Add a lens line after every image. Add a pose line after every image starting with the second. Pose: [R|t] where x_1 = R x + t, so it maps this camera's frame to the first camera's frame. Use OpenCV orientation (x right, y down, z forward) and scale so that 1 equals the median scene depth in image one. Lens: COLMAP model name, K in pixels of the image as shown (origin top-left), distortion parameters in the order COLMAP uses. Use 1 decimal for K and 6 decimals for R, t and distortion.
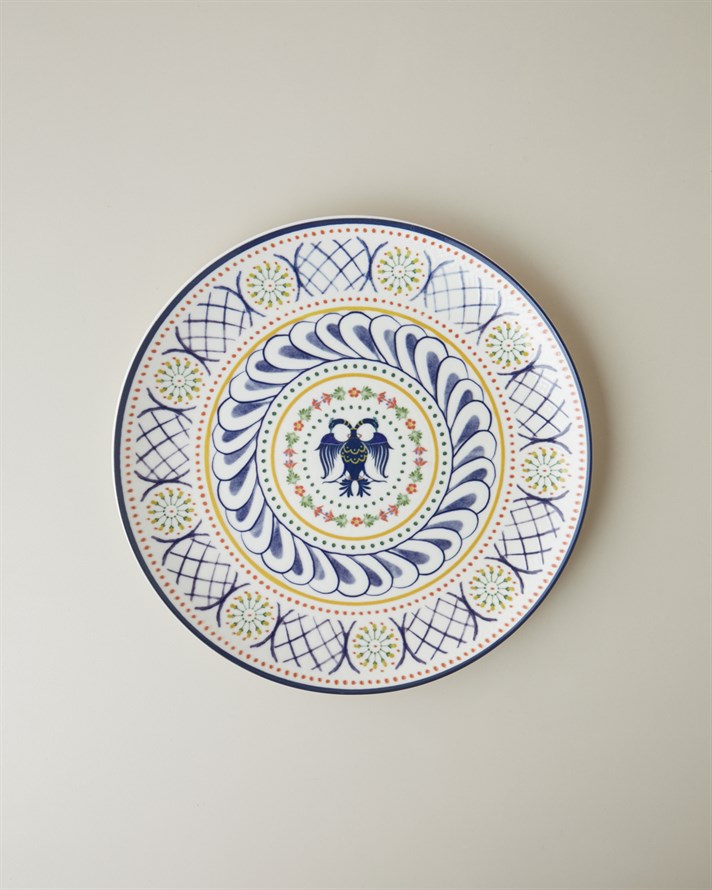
lens RADIAL K [[1076.5, 0, 356.0], [0, 1076.5, 445.0], [0, 0, 1]] dist [-0.009674, -0.000767]
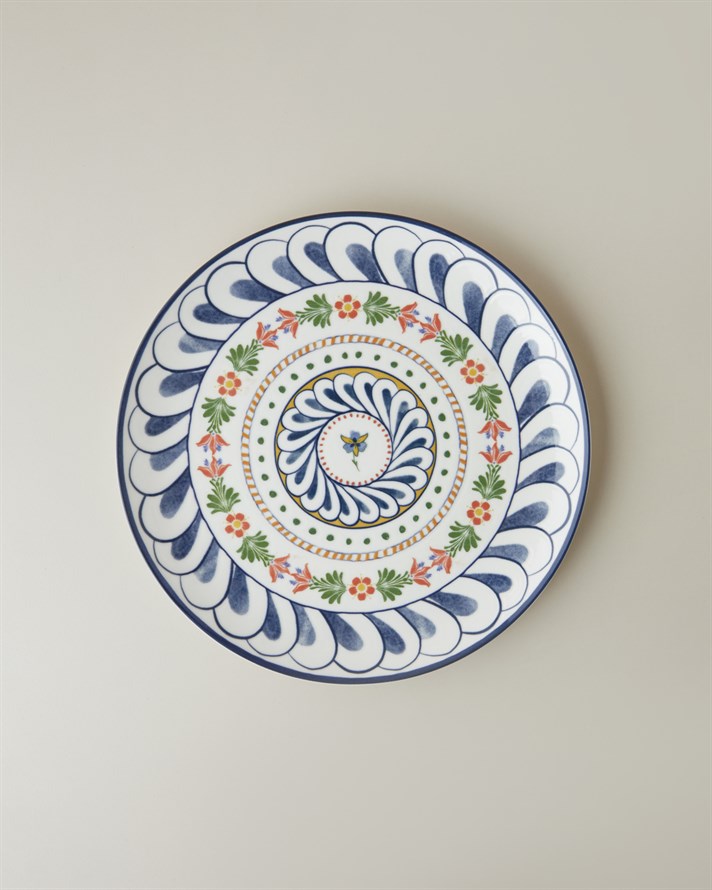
lens RADIAL K [[1076.5, 0, 356.0], [0, 1076.5, 445.0], [0, 0, 1]] dist [-0.009674, -0.000767]
pose [[0.999537, -0.030352, -0.002022, 0.000590], [0.030354, 0.999539, 0.001162, 0.006331], [0.001986, -0.001223, 0.999997, 0.365192]]
